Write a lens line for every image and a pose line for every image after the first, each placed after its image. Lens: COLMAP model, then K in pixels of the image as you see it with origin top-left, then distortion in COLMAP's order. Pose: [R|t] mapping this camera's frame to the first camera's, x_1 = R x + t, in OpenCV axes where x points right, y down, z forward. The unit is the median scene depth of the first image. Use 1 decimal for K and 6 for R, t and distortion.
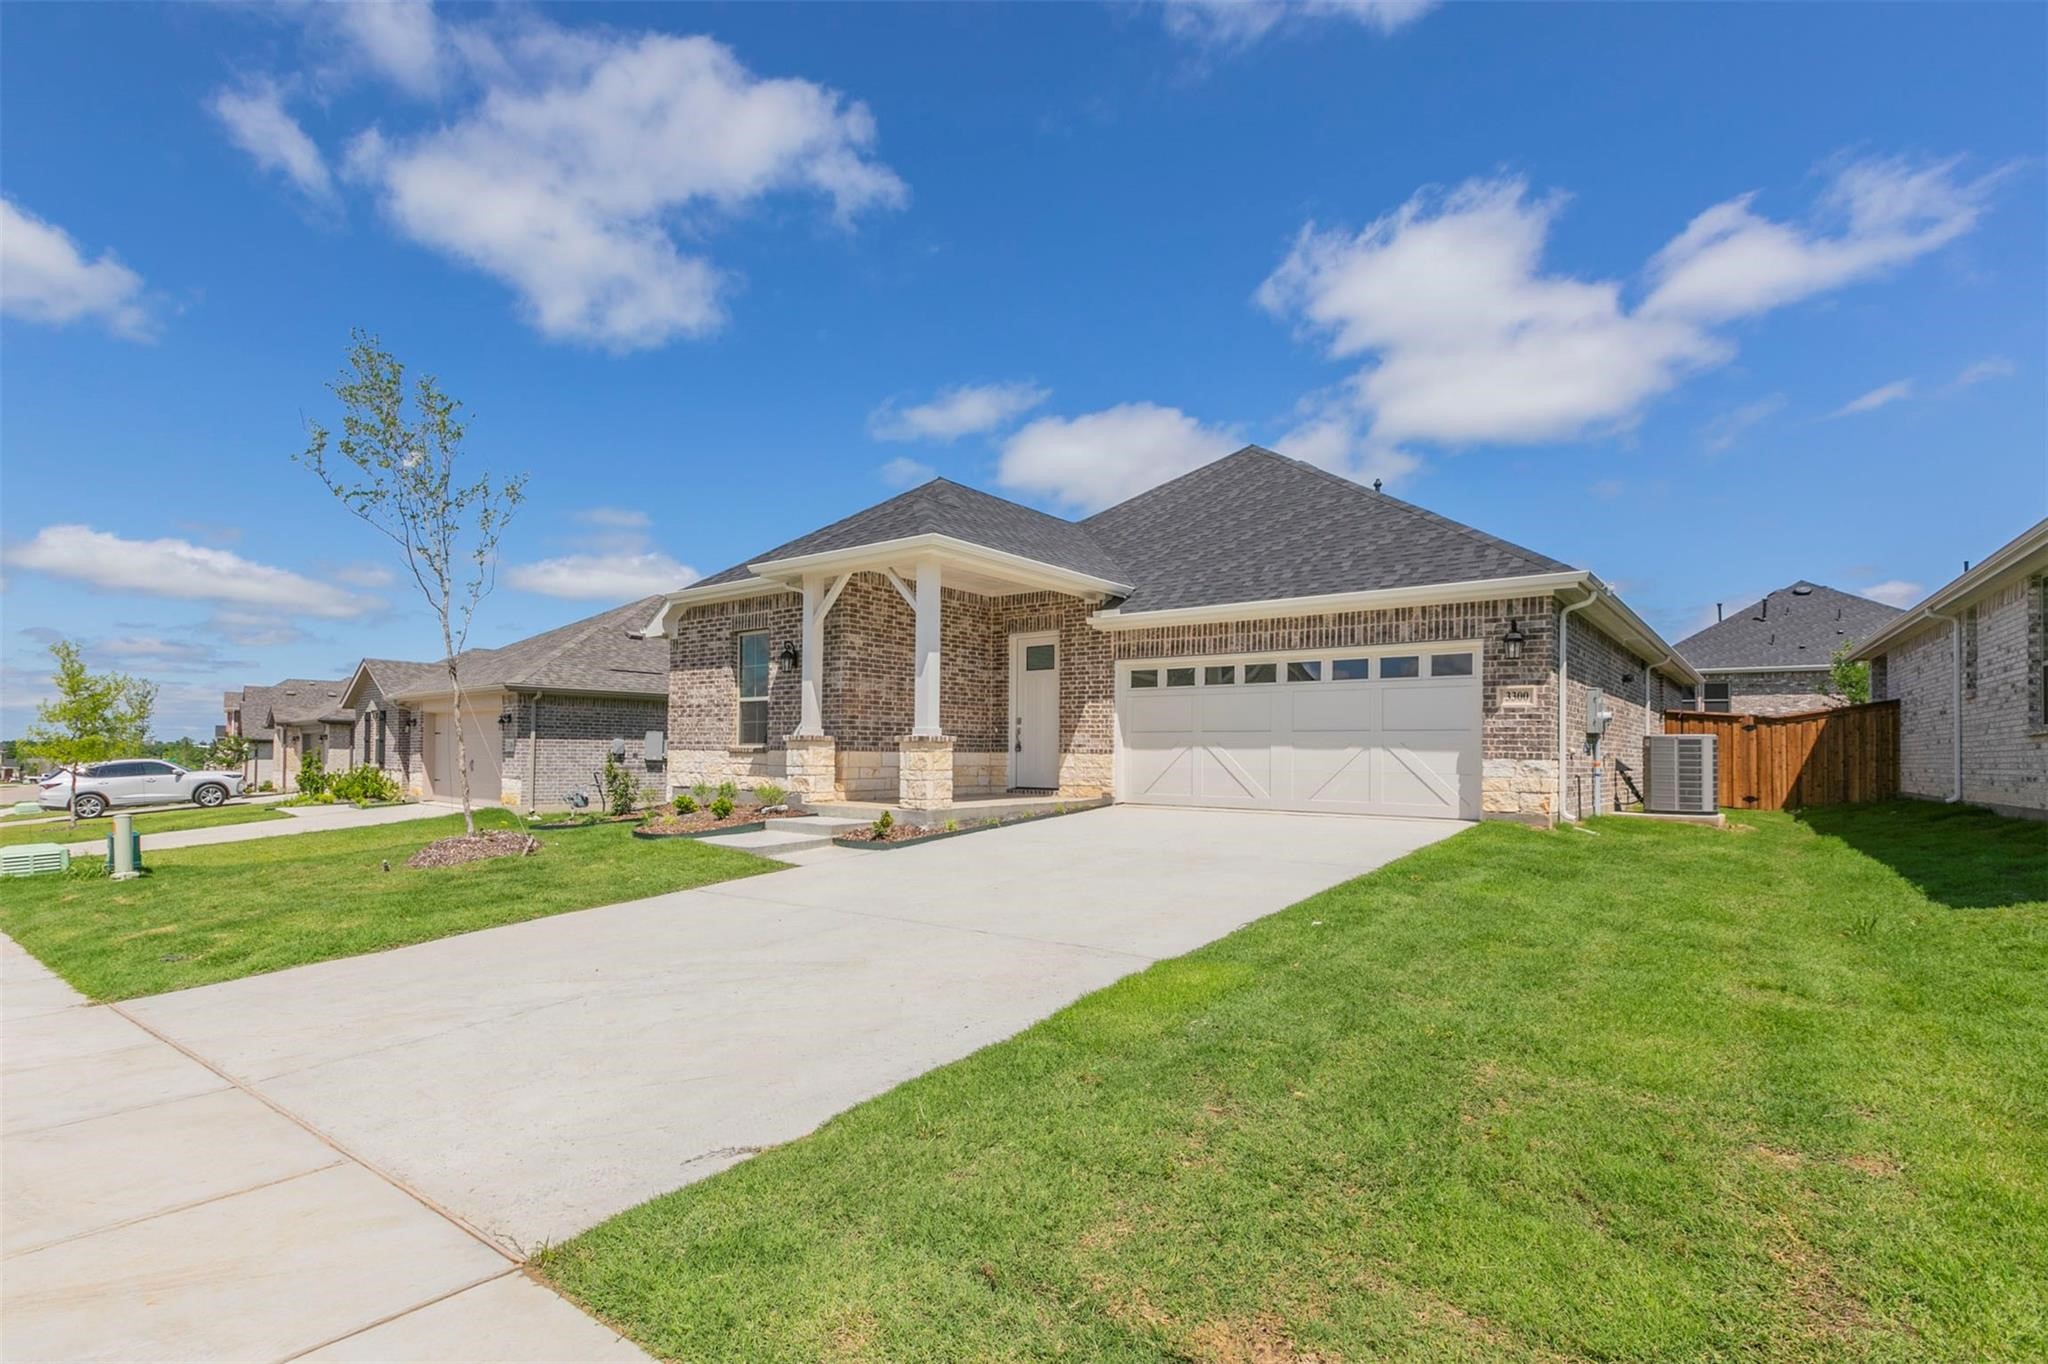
lens RADIAL K [[962.9, 0, 1023.3], [0, 962.9, 737.2], [0, 0, 1]] dist [0.001576, -0.000304]
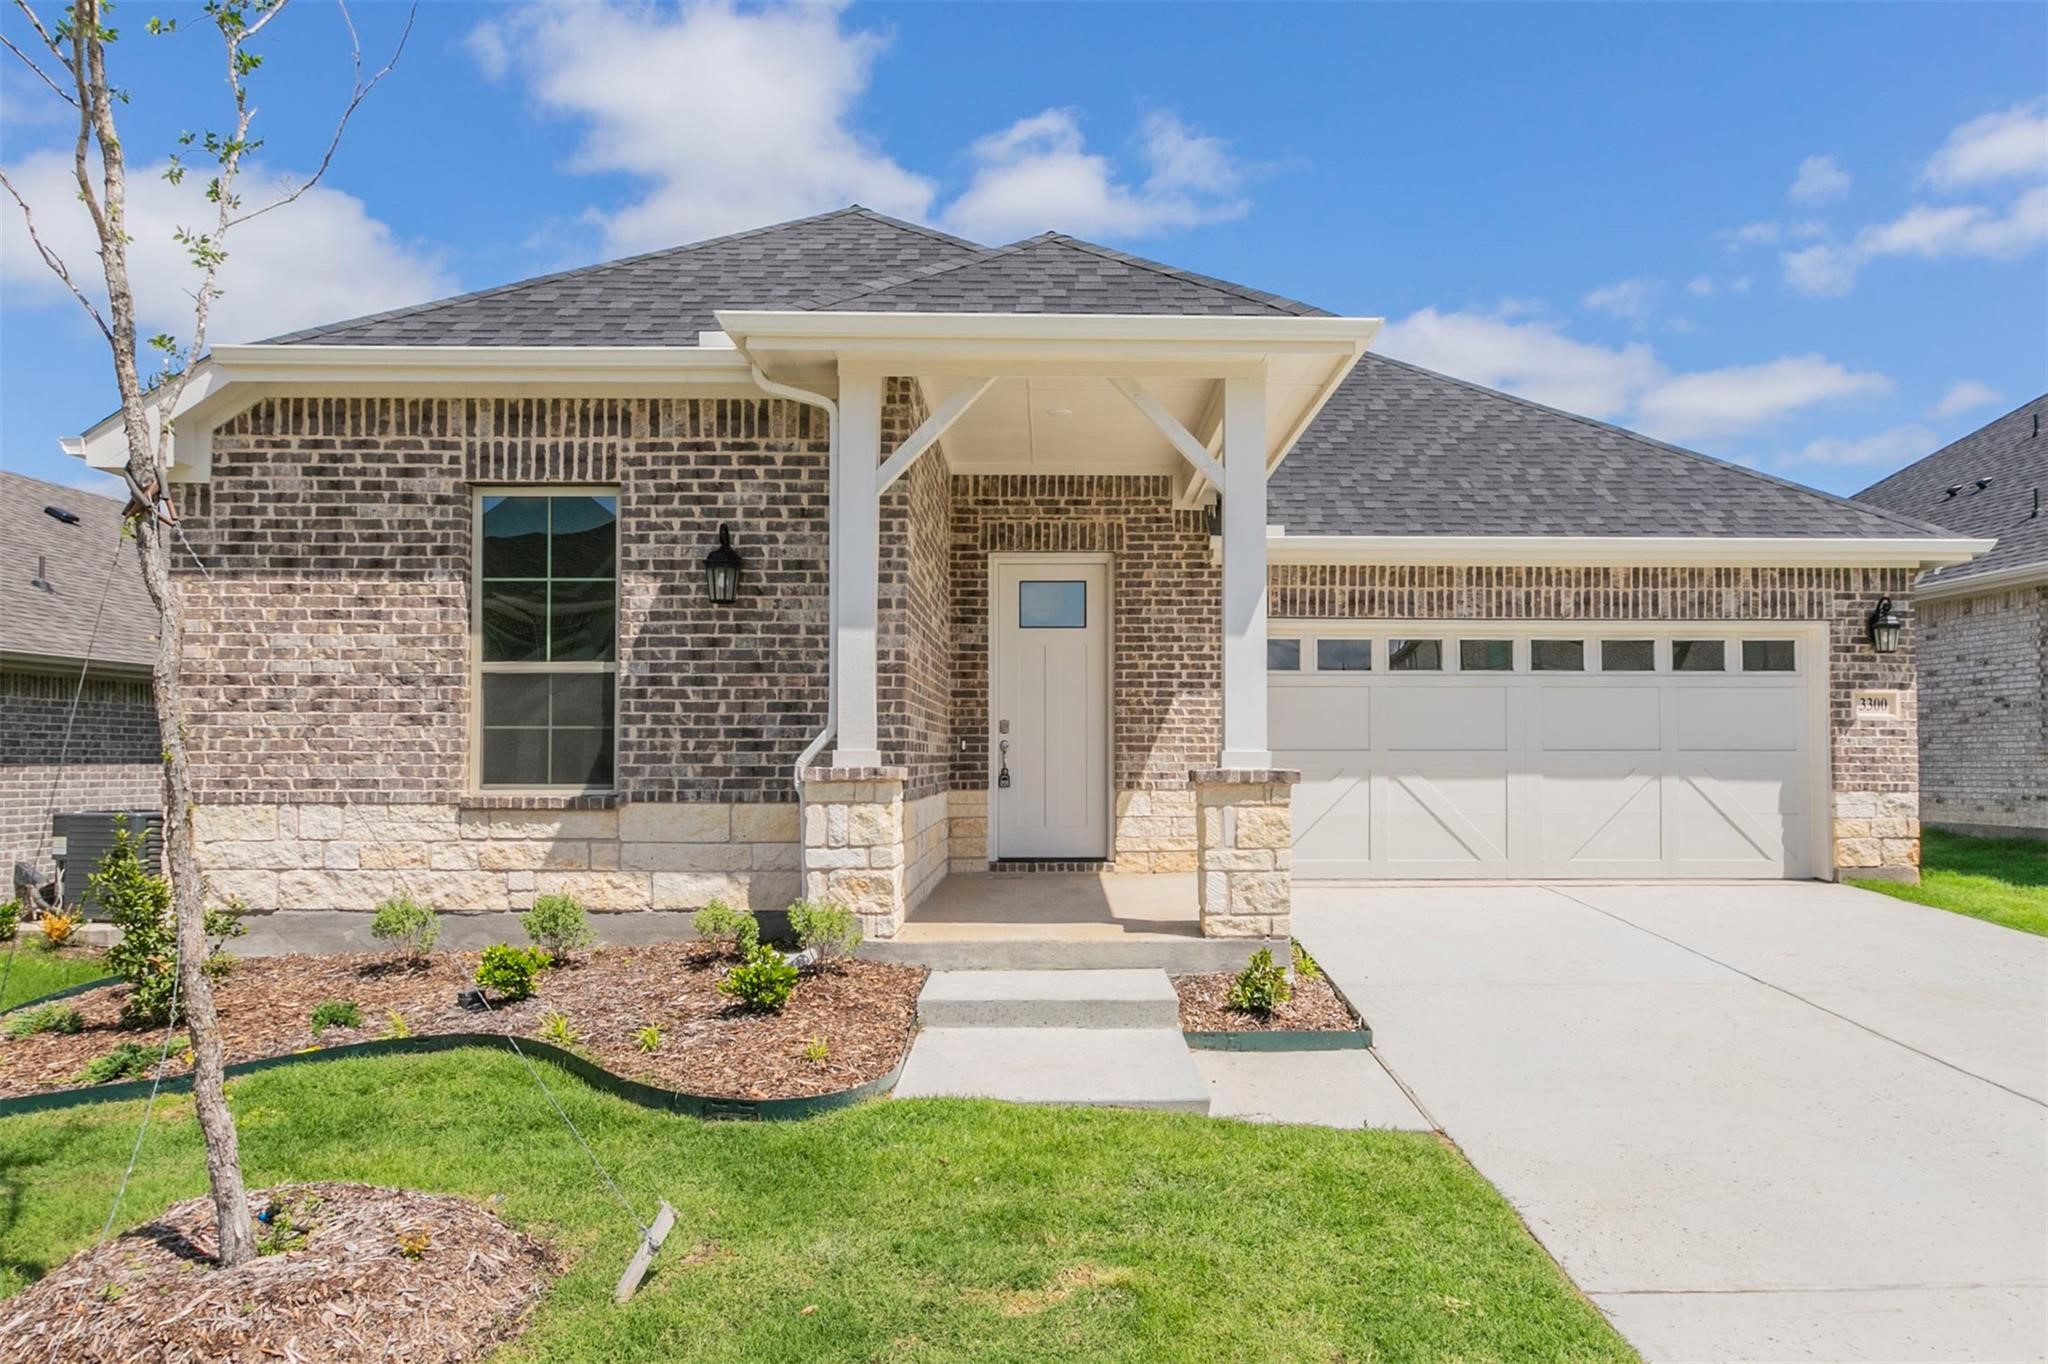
lens RADIAL K [[1381.6, 0, 1144.2], [0, 1381.6, 718.7], [0, 0, 1]] dist [0.001100, 0.000062]
pose [[0.773072, 0.010256, 0.634236, -0.450603], [-0.003477, 0.999923, -0.011930, -0.014117], [-0.634309, 0.007017, 0.773048, 0.440113]]
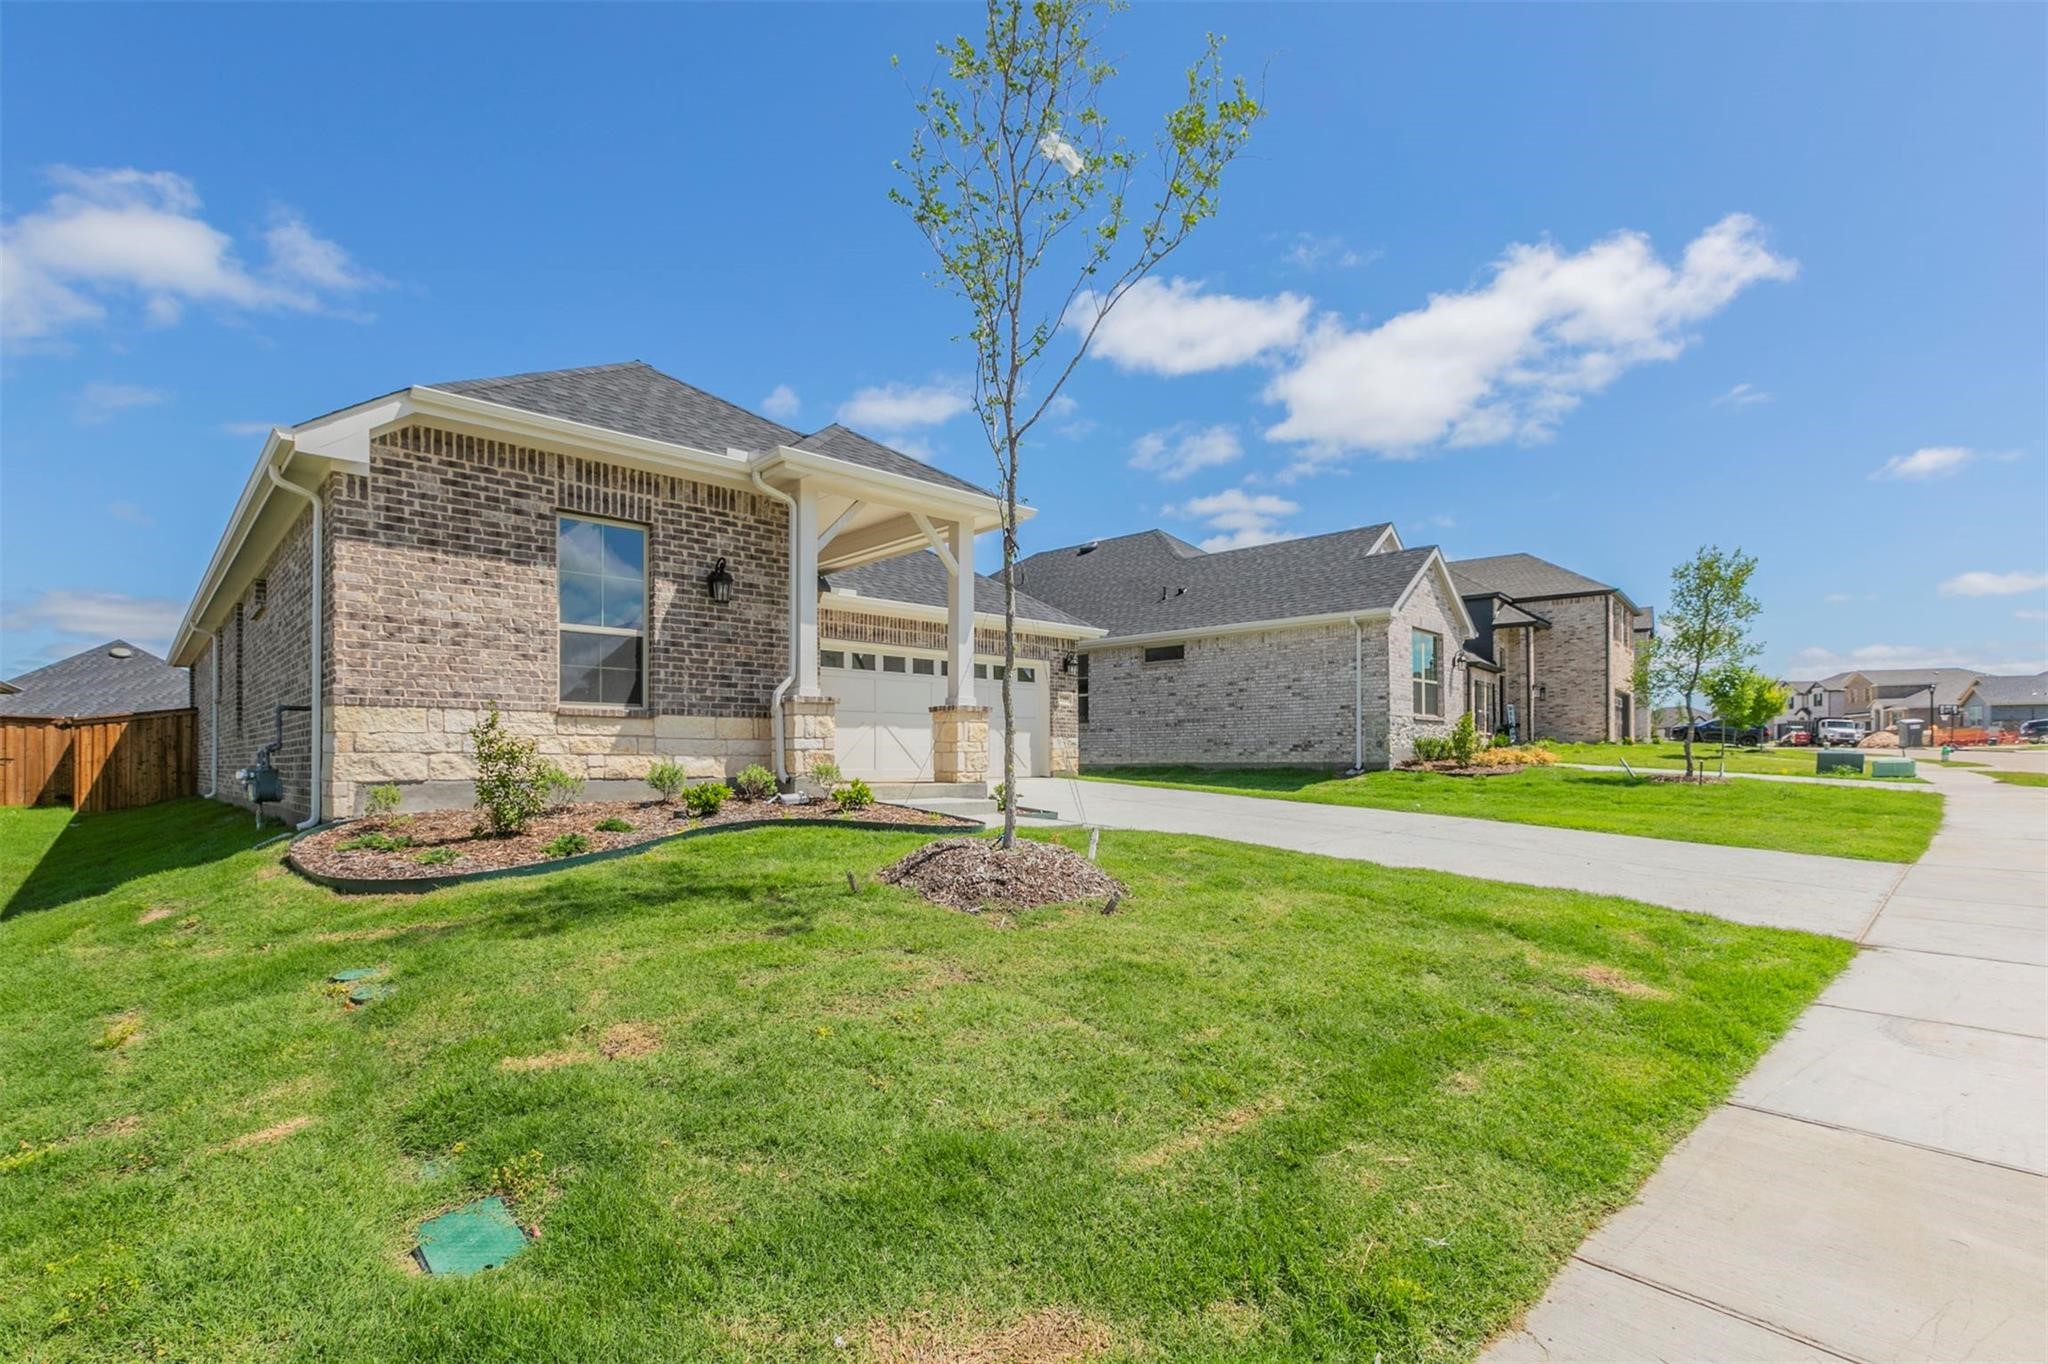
lens RADIAL K [[912.1, 0, 1015.2], [0, 912.1, 746.6], [0, 0, 1]] dist [0.000642, 0.000047]
pose [[0.173396, 0.002836, 0.984848, -0.820716], [-0.010377, 0.999946, -0.001053, 0.032848], [-0.984797, -0.010037, 0.173416, 0.652826]]
